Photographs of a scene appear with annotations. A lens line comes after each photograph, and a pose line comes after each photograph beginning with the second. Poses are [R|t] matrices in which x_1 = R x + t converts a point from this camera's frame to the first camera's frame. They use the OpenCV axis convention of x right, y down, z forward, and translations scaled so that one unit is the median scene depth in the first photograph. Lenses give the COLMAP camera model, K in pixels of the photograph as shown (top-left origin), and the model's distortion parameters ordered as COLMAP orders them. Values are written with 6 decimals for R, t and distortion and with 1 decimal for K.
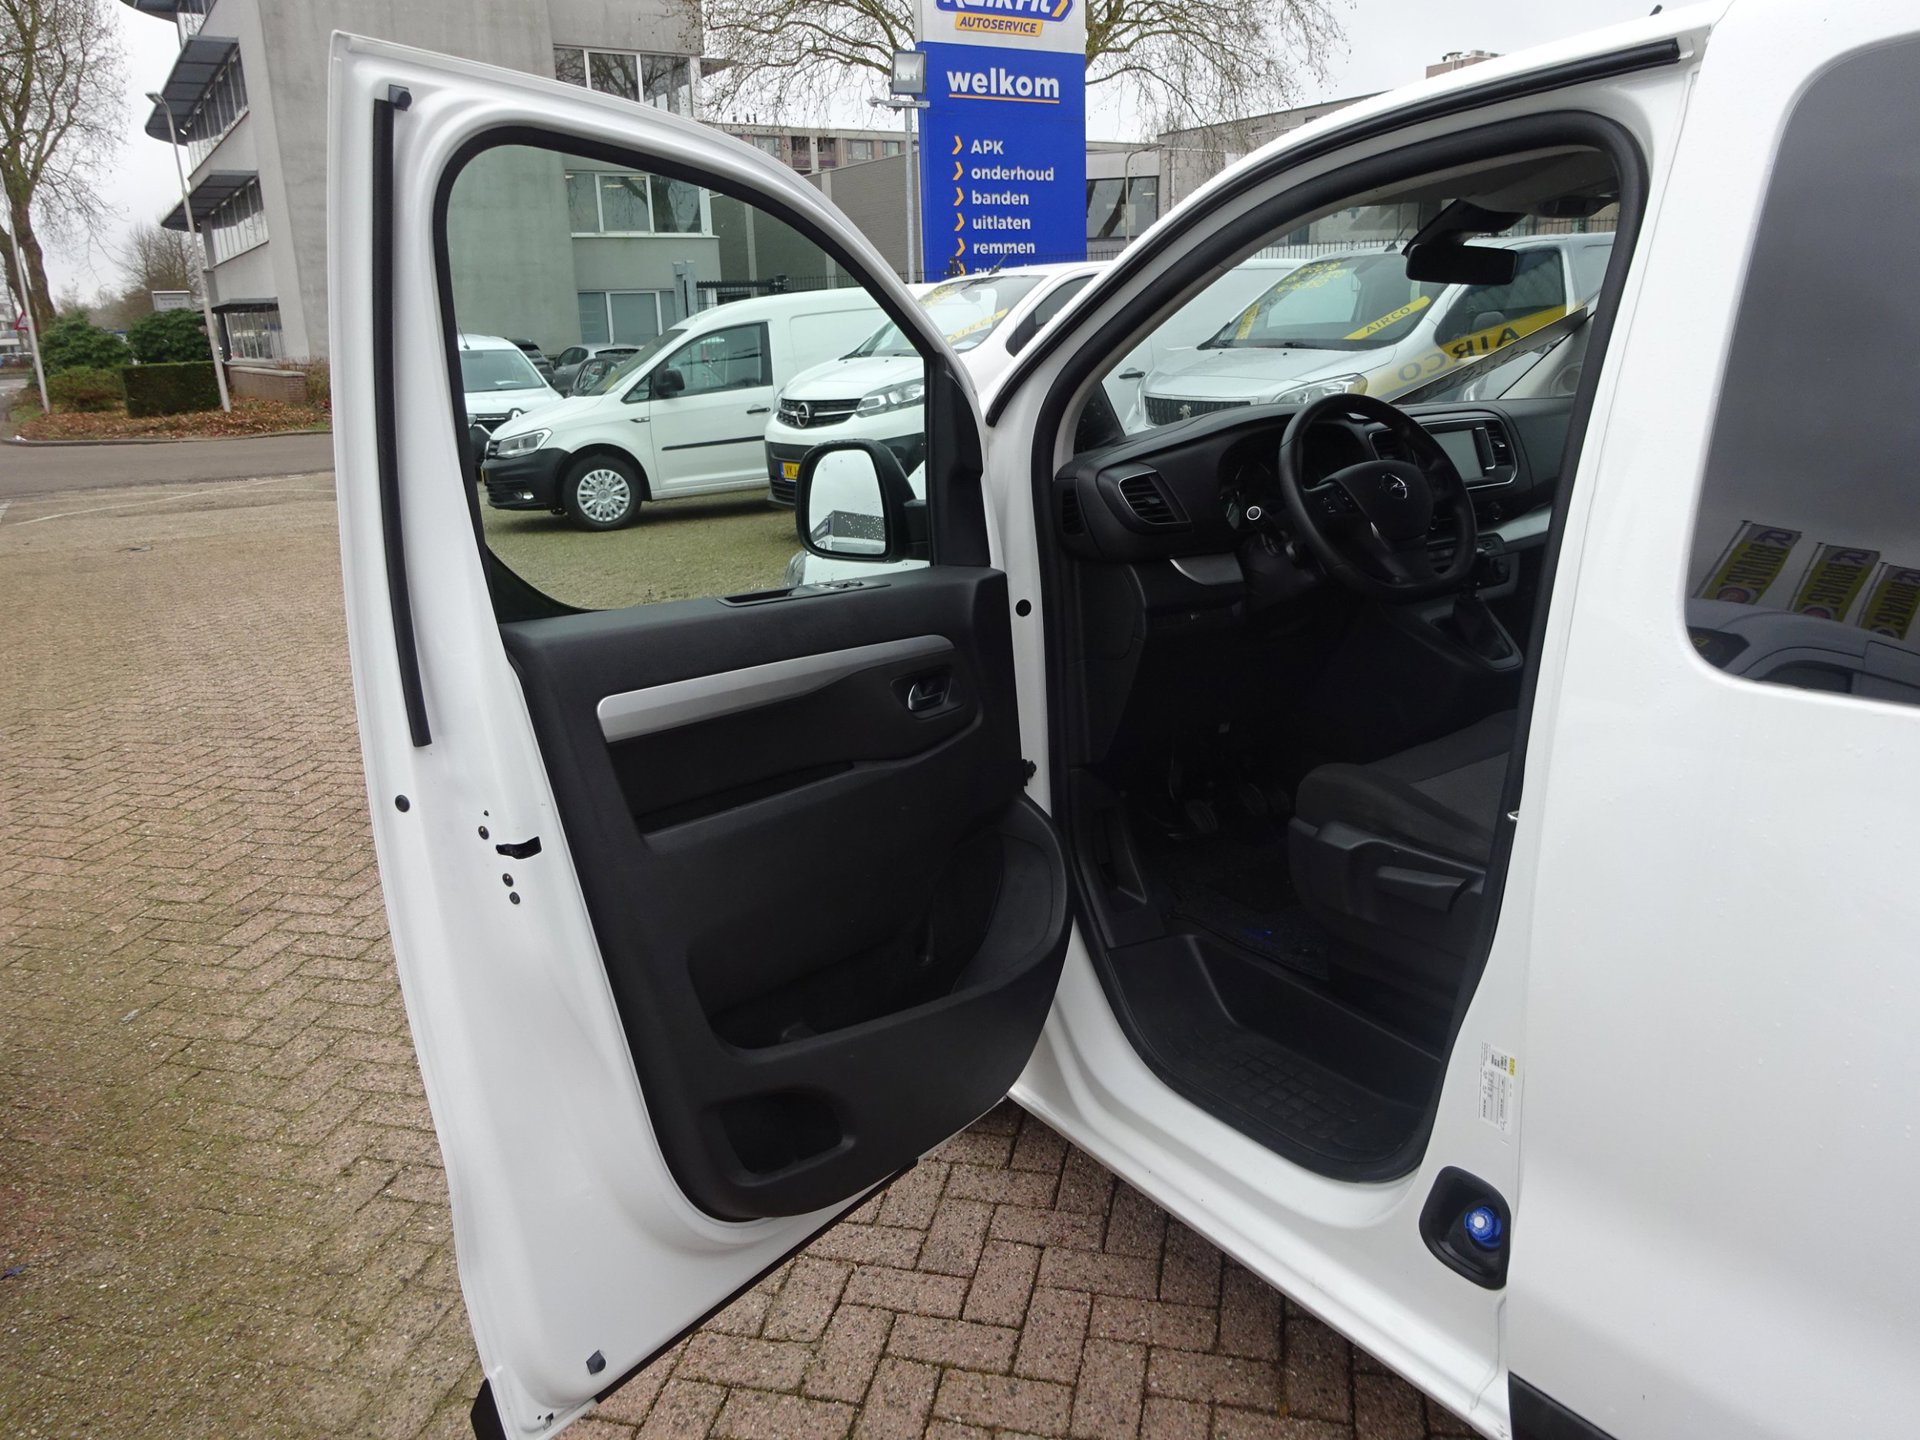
lens RADIAL K [[1400.3, 0, 967.6], [0, 1400.3, 723.3], [0, 0, 1]] dist [-0.000637, -0.007291]
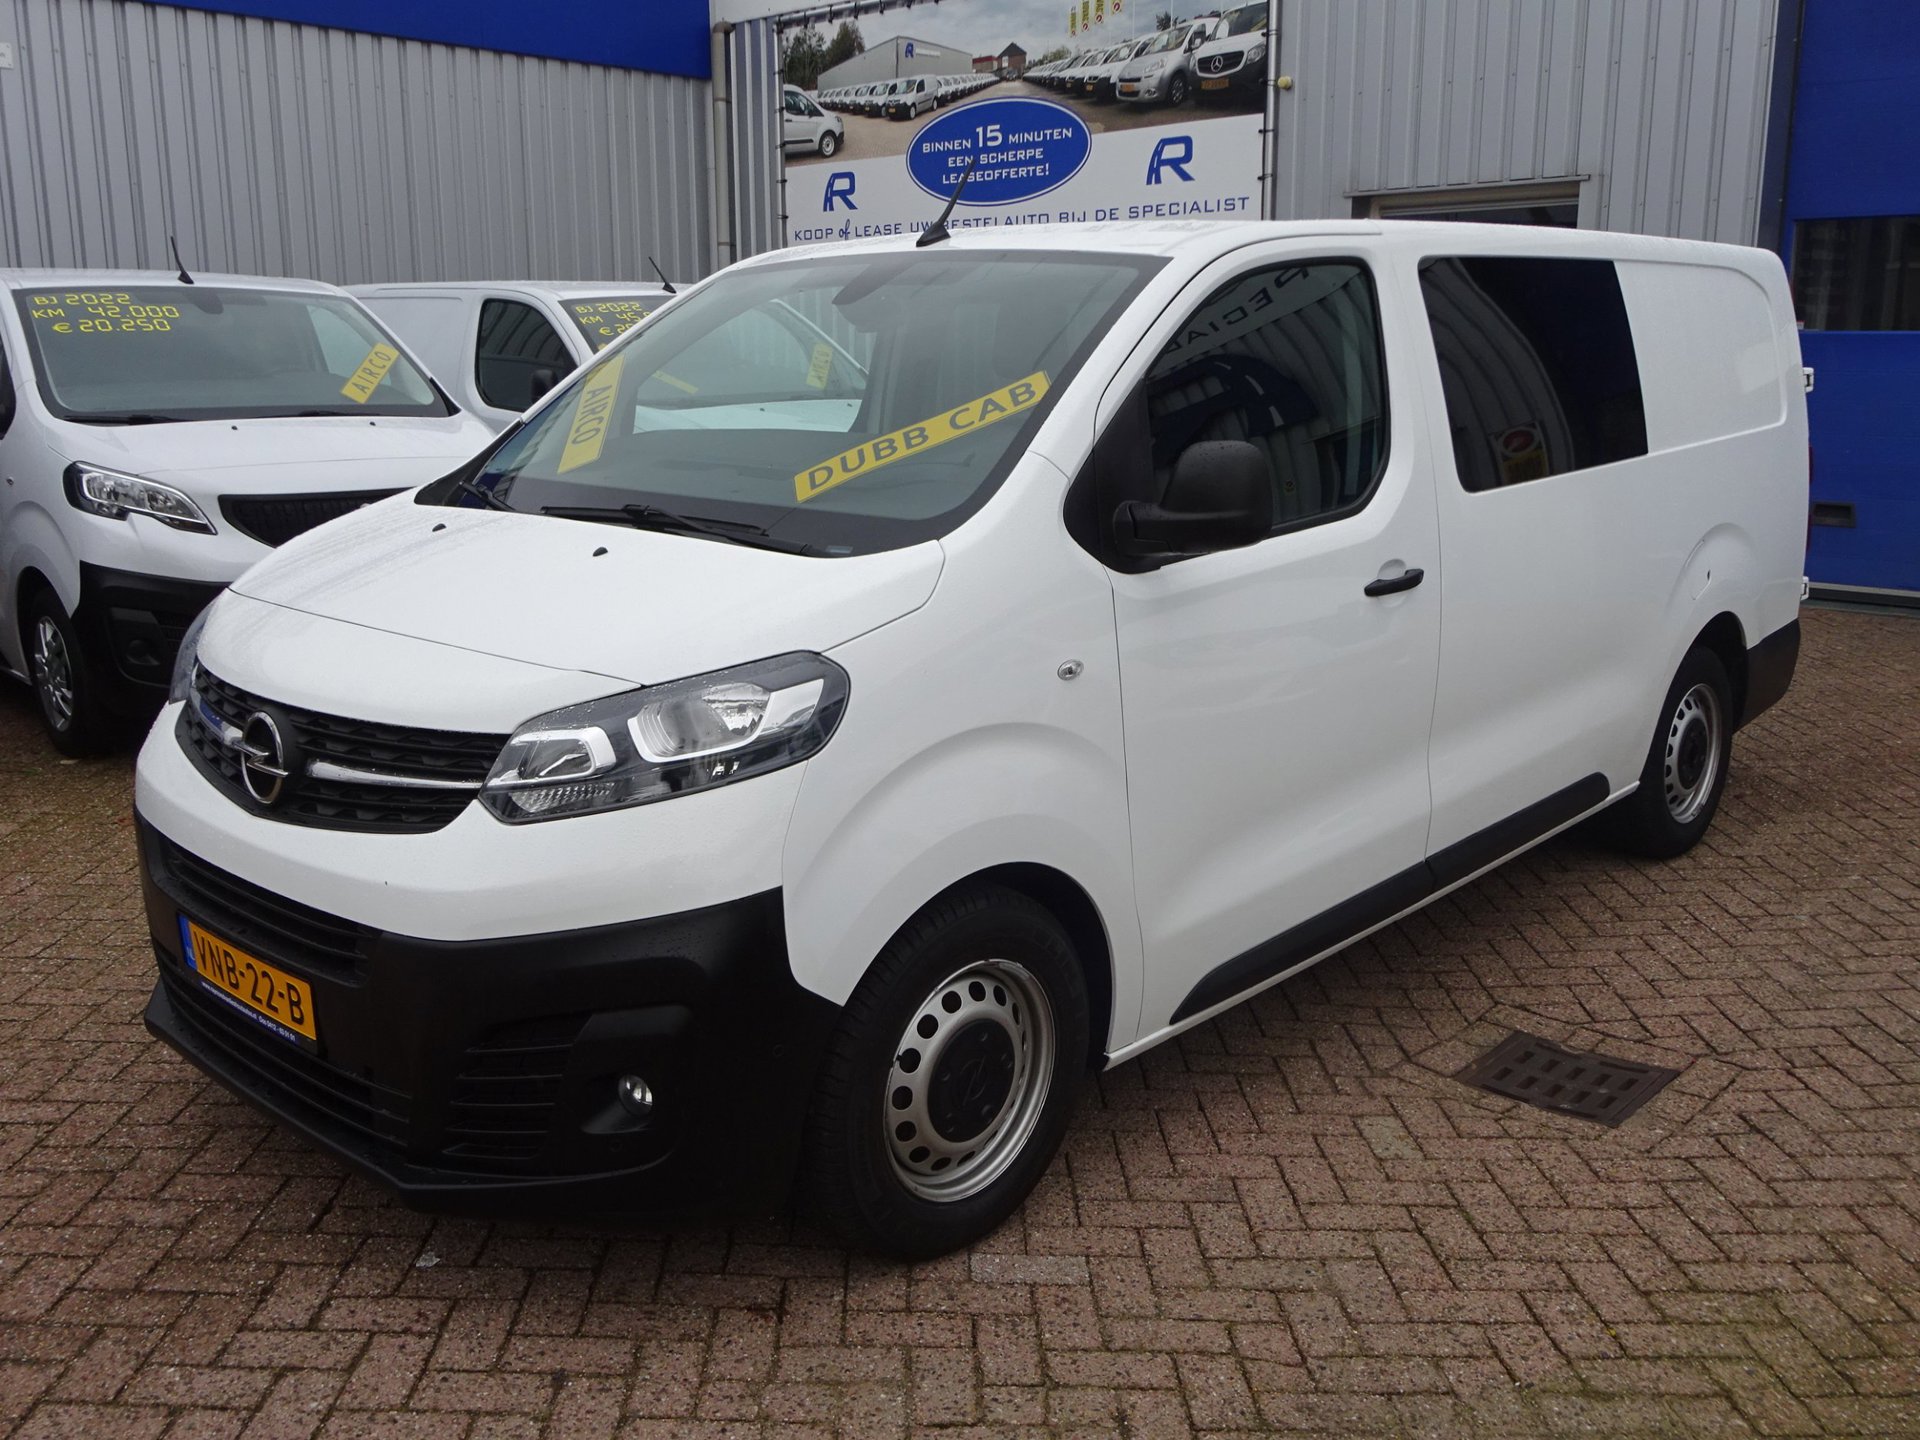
lens RADIAL K [[1732.7, 0, 978.2], [0, 1732.7, 710.3], [0, 0, 1]] dist [-0.003068, 0.012473]
pose [[-0.242046, -0.169196, 0.955399, -0.212978], [0.270576, 0.933845, 0.233928, -0.058709], [-0.931774, 0.315129, -0.180253, 0.232449]]
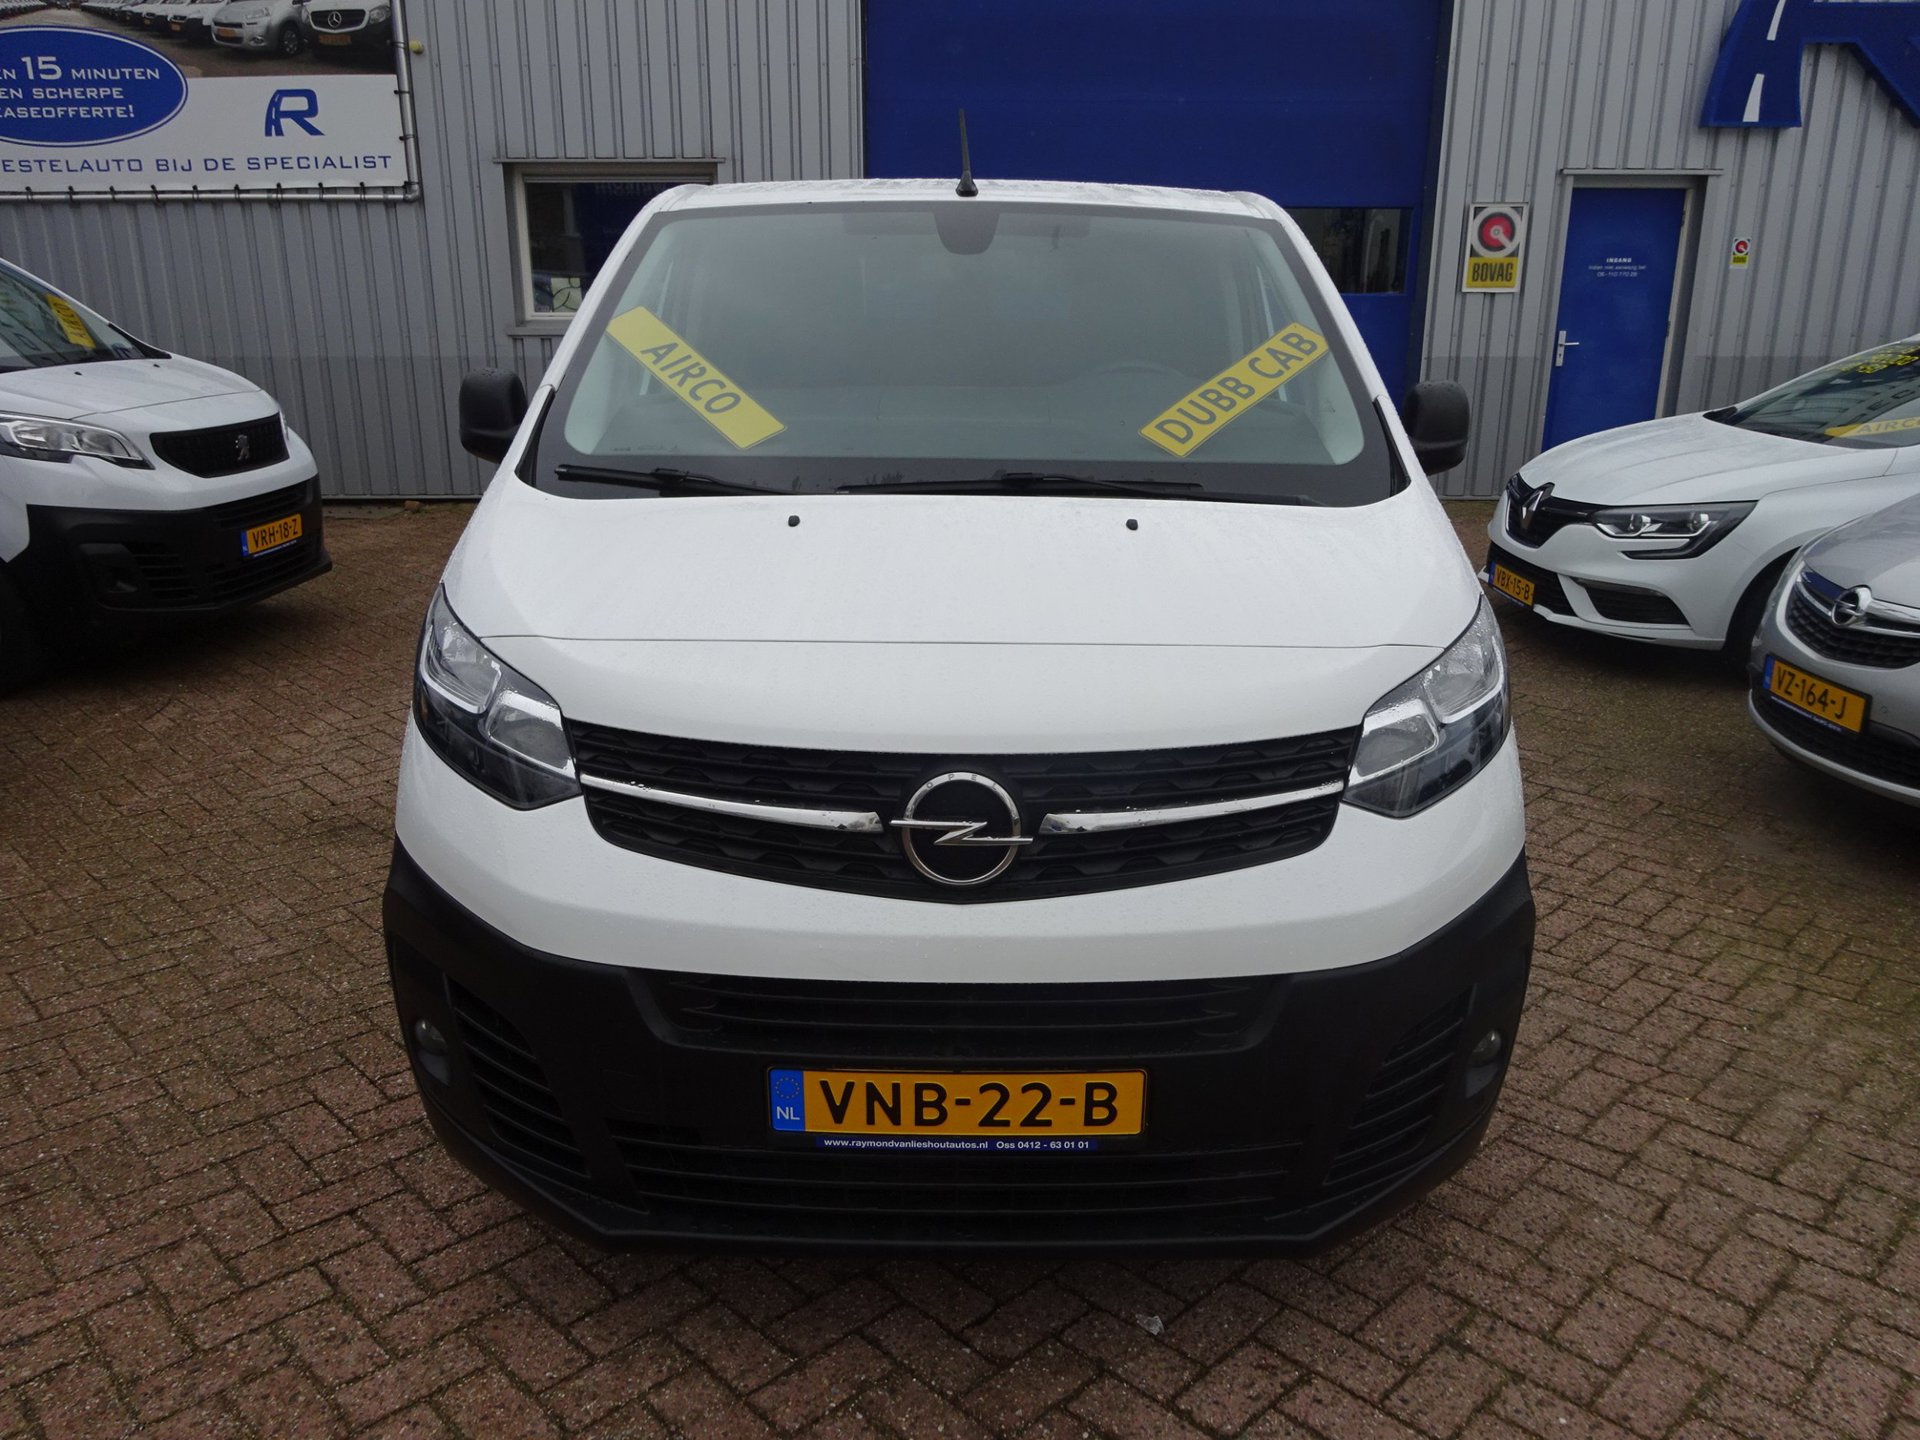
lens RADIAL K [[1400.3, 0, 957.8], [0, 1400.3, 714.6], [0, 0, 1]] dist [-0.000637, -0.007291]
pose [[-0.841427, -0.123288, 0.526118, -0.060736], [0.170736, 0.863092, 0.475312, -0.100505], [-0.512689, 0.489767, -0.705180, 0.365926]]
